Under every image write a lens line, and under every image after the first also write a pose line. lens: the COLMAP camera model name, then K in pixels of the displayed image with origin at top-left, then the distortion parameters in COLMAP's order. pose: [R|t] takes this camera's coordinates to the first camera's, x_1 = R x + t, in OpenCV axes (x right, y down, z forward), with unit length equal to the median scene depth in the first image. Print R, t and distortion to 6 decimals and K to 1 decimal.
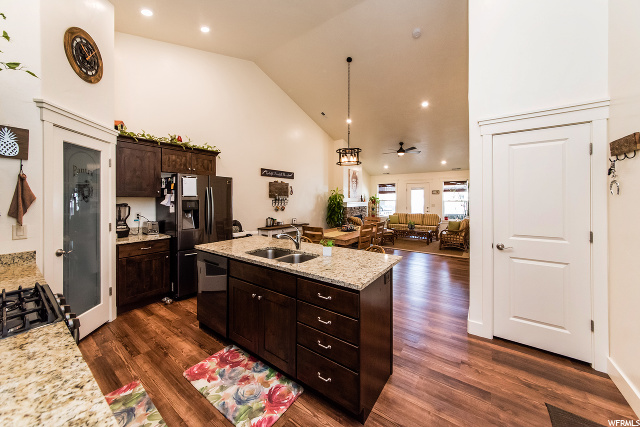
lens RADIAL K [[220.6, 0, 325.8], [0, 220.6, 197.6], [0, 0, 1]] dist [0.000166, -0.000063]
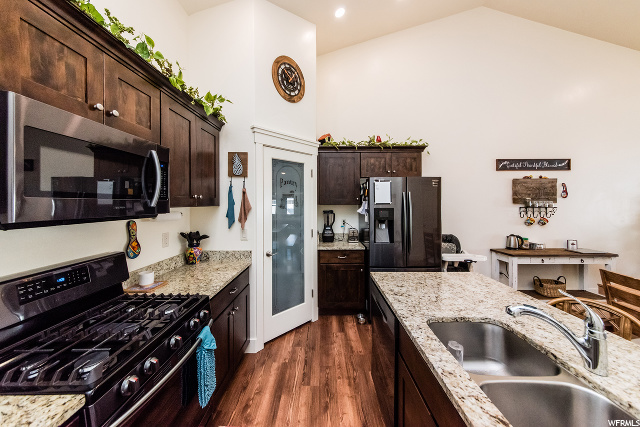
lens RADIAL K [[220.6, 0, 315.4], [0, 220.6, 202.8], [0, 0, 1]] dist [0.000166, -0.000063]
pose [[0.539220, 0.000005, -0.842165, -0.054481], [0.005718, 0.999977, 0.003668, -0.014296], [0.842145, -0.006794, 0.539208, 0.348737]]
